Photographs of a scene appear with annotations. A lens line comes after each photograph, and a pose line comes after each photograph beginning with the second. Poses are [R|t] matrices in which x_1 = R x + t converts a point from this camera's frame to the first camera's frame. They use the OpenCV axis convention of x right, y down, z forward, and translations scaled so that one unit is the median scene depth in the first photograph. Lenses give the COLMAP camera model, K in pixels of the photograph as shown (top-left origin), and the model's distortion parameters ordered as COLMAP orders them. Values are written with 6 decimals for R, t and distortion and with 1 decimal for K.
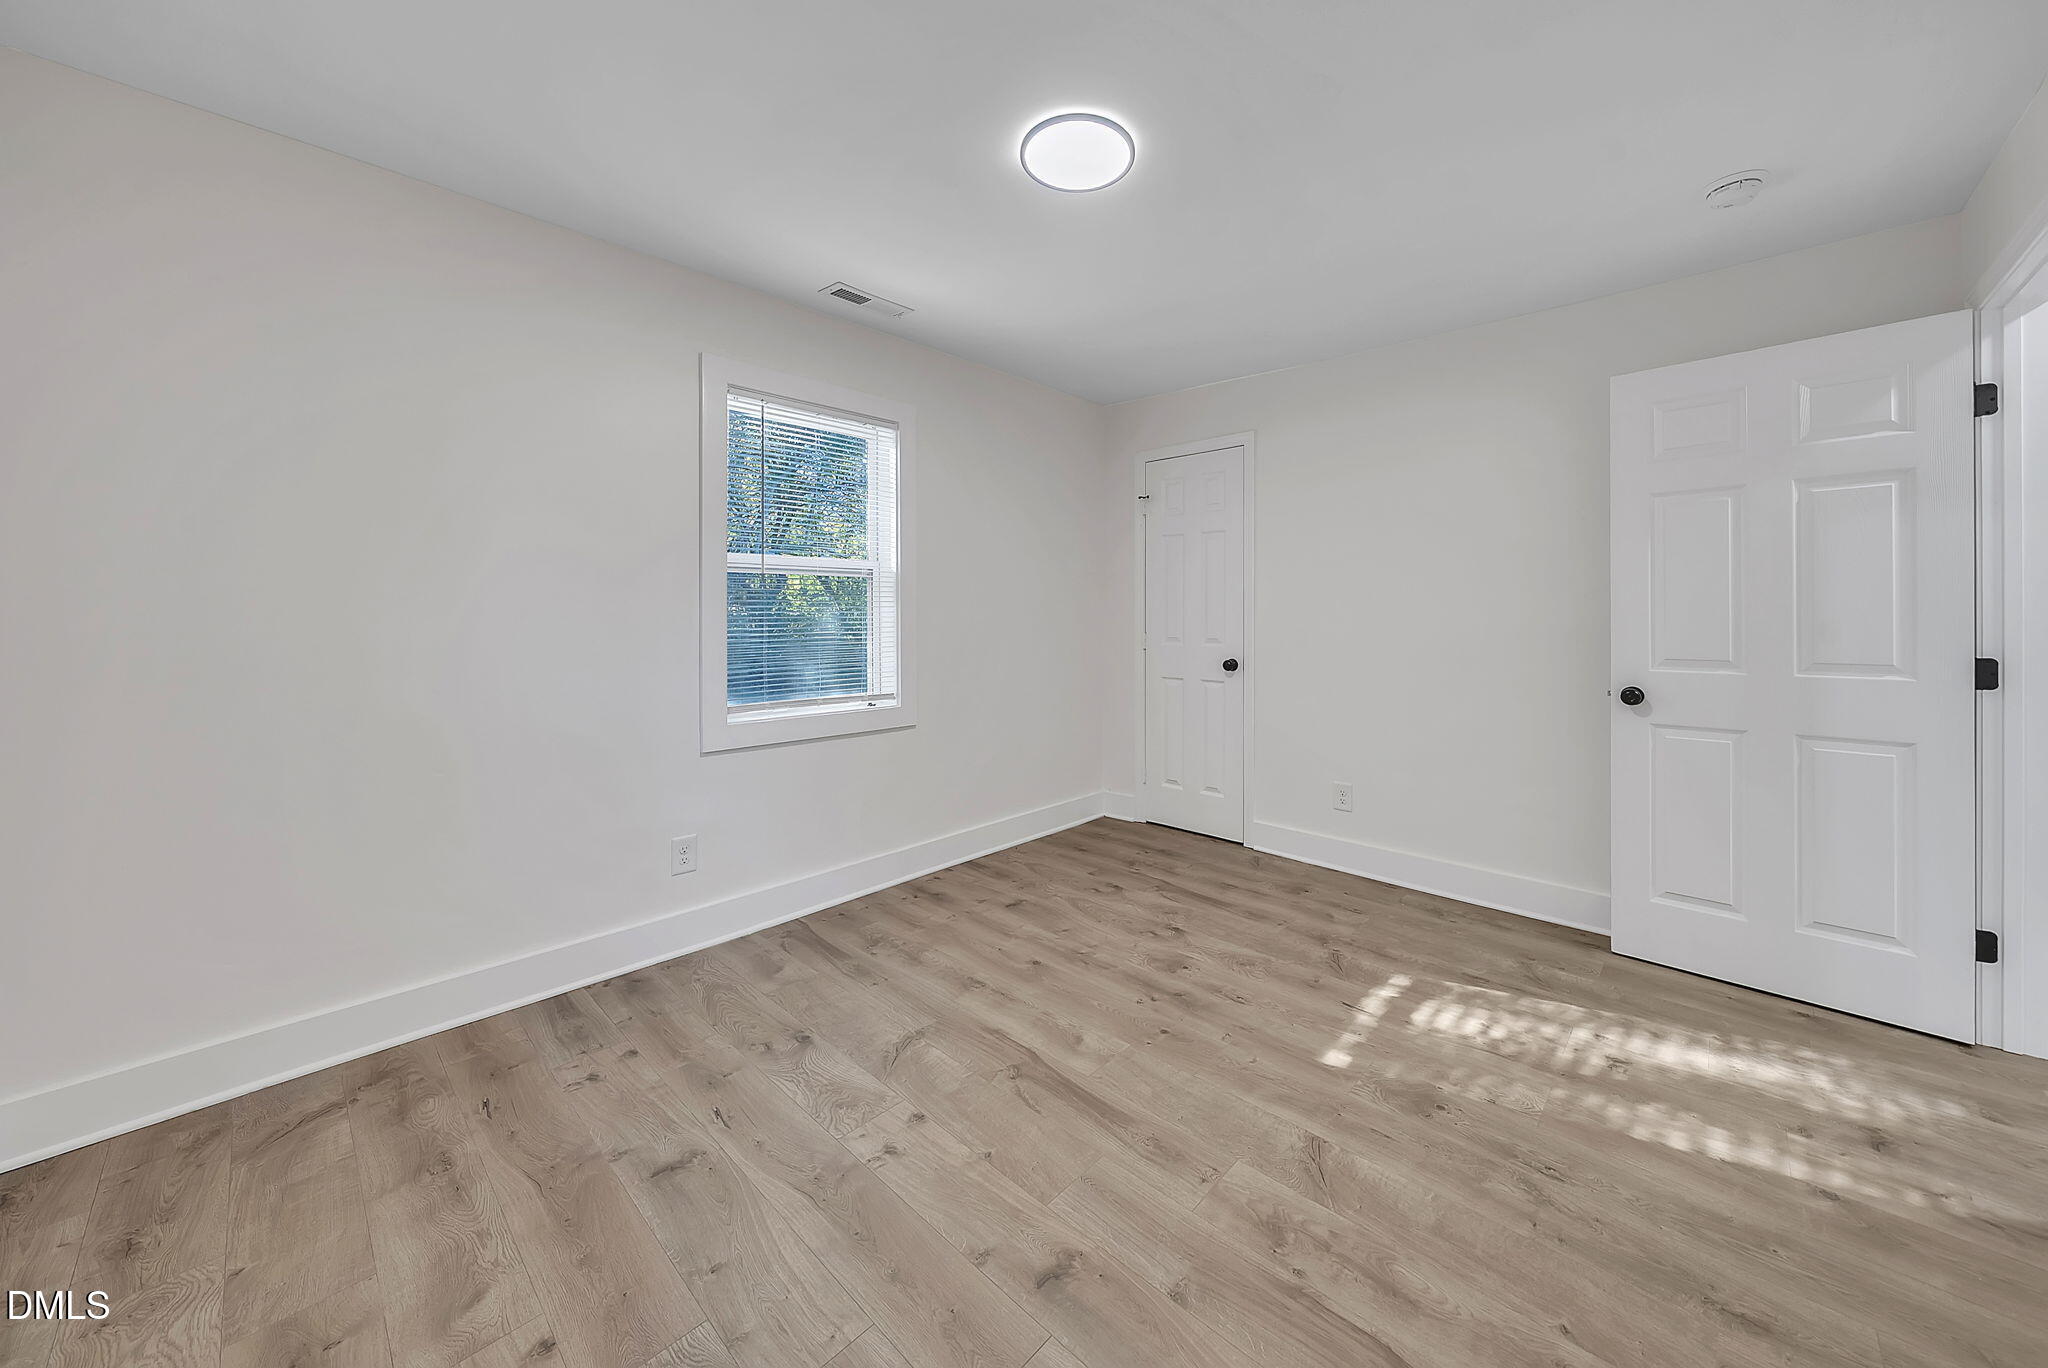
lens RADIAL K [[734.4, 0, 1038.2], [0, 734.4, 640.7], [0, 0, 1]] dist [-0.001861, -0.000177]
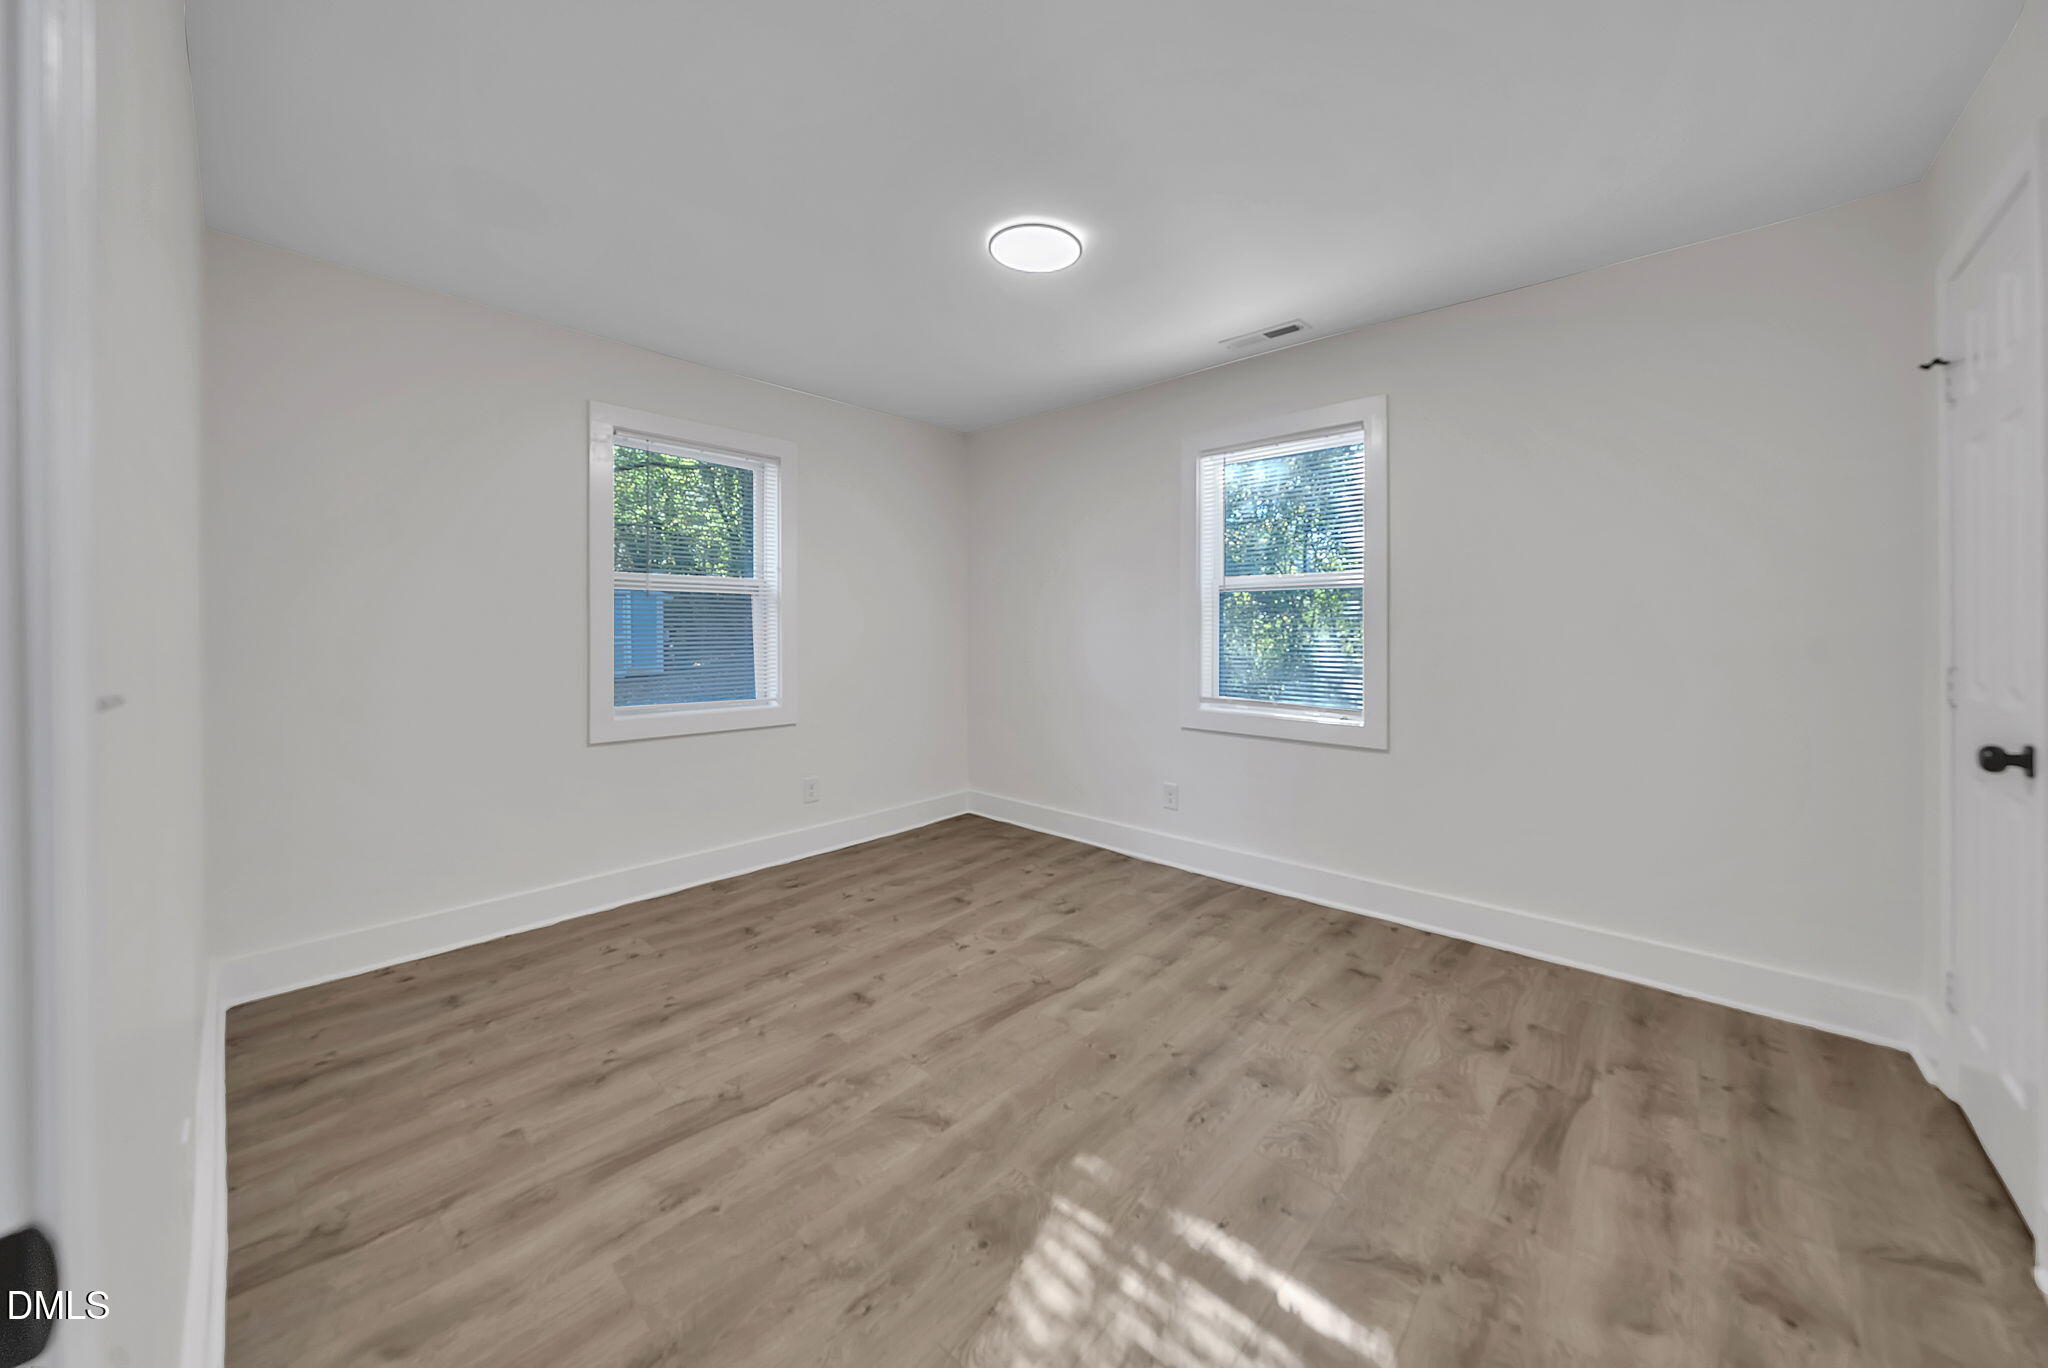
lens RADIAL K [[718.7, 0, 1028.6], [0, 718.7, 627.8], [0, 0, 1]] dist [-0.000231, -0.000142]
pose [[0.015267, 0.000311, -0.999883, 1.237648], [-0.034476, 0.999405, -0.000216, -0.033342], [0.999289, 0.034475, 0.015269, 0.943315]]
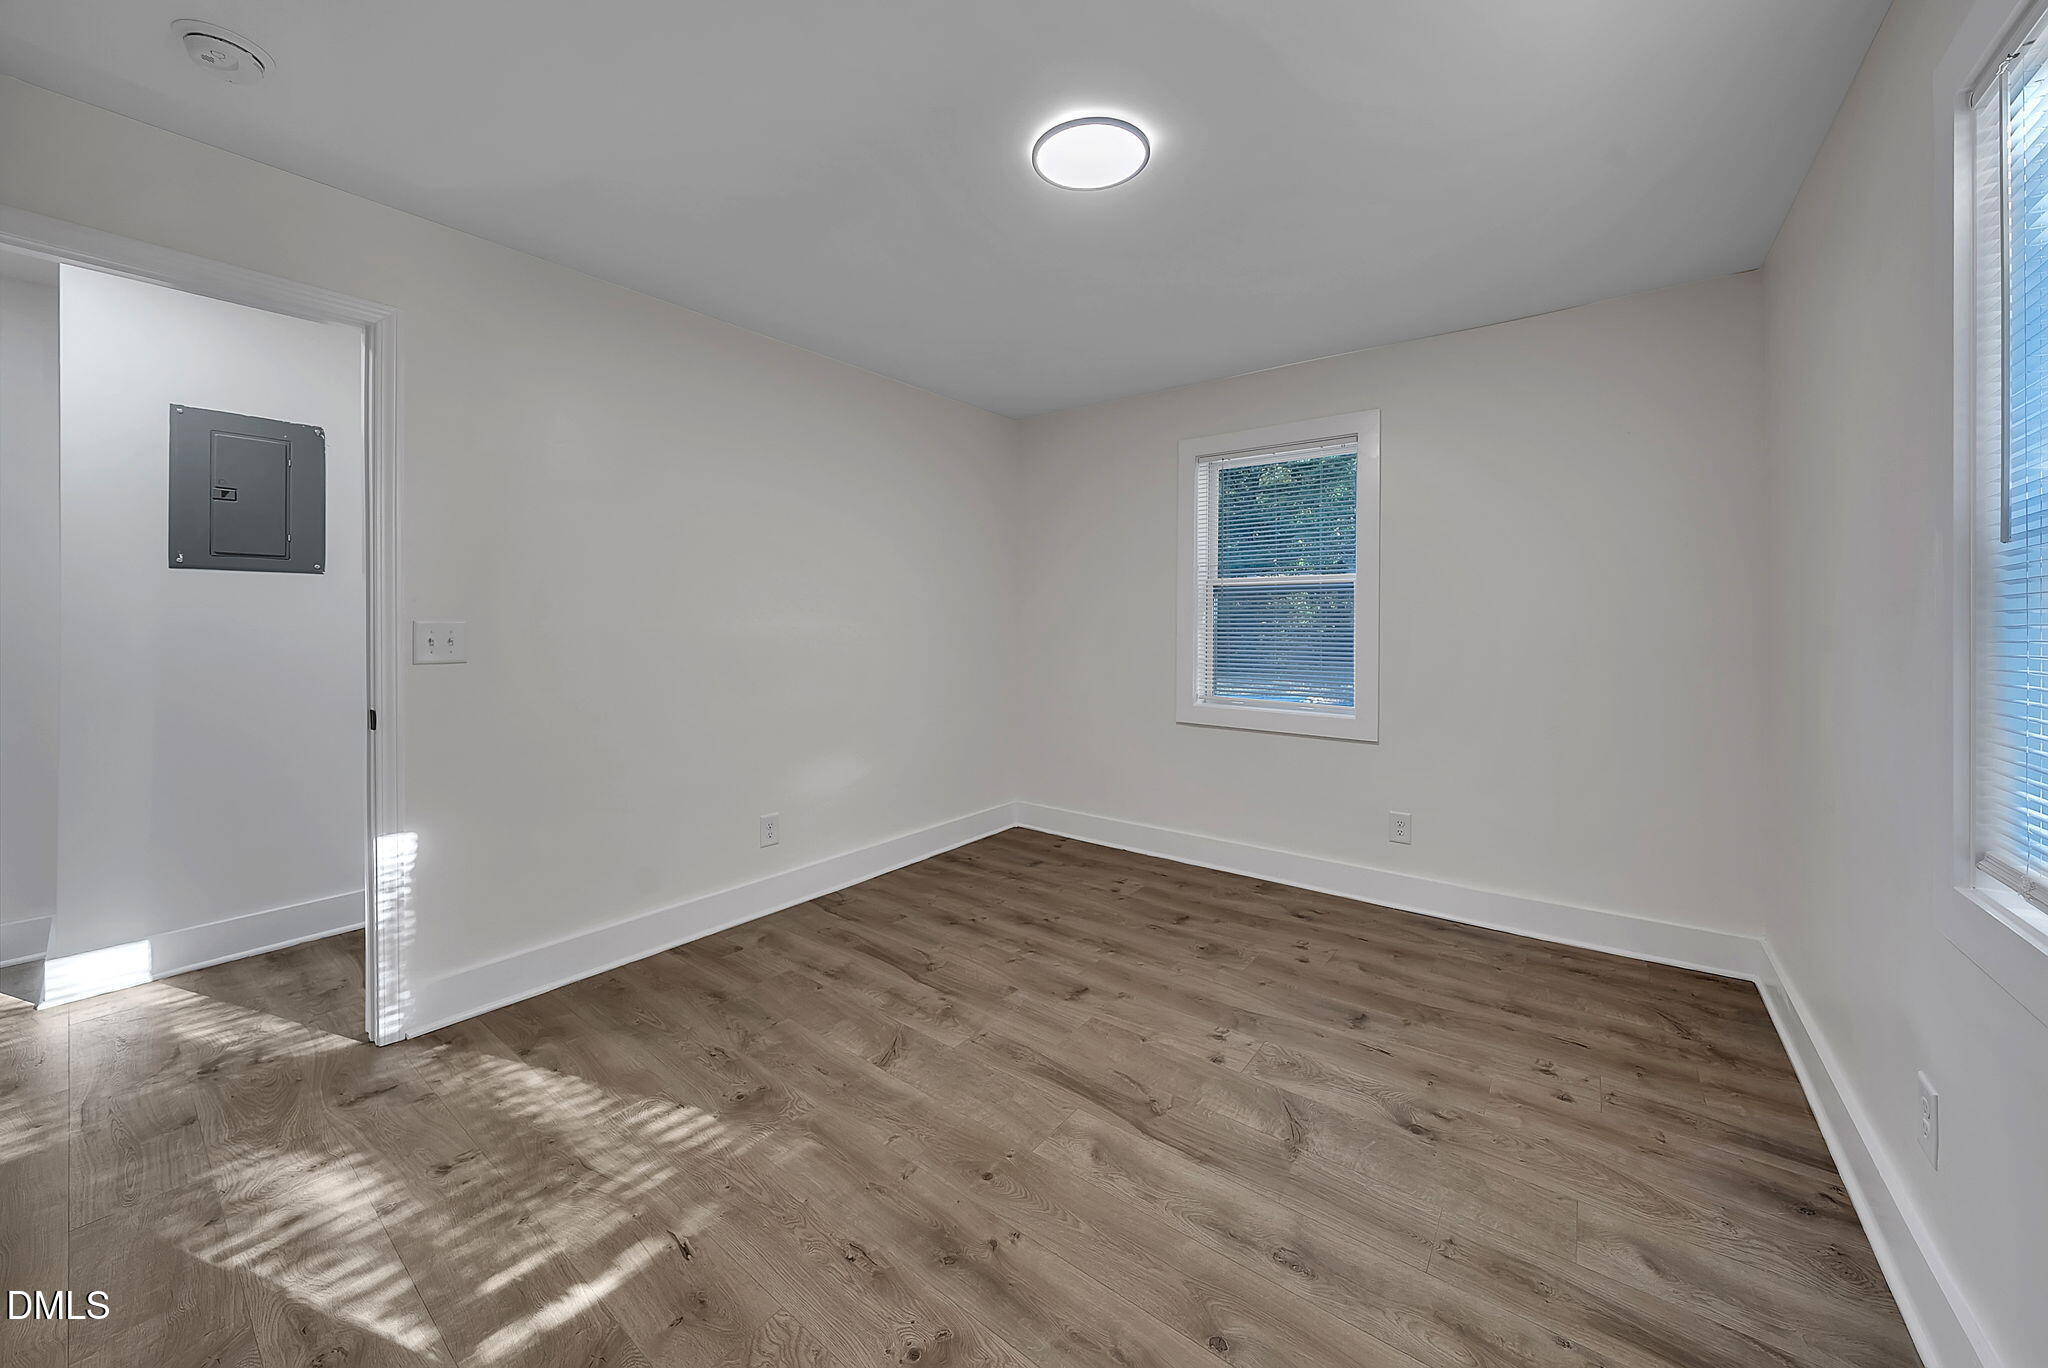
lens RADIAL K [[734.4, 0, 1038.2], [0, 734.4, 640.7], [0, 0, 1]] dist [-0.001861, -0.000177]
pose [[-0.993943, 0.000335, -0.109900, 0.223994], [-0.005993, 0.998342, 0.057250, -0.070968], [0.109737, 0.057561, -0.992292, 1.905815]]
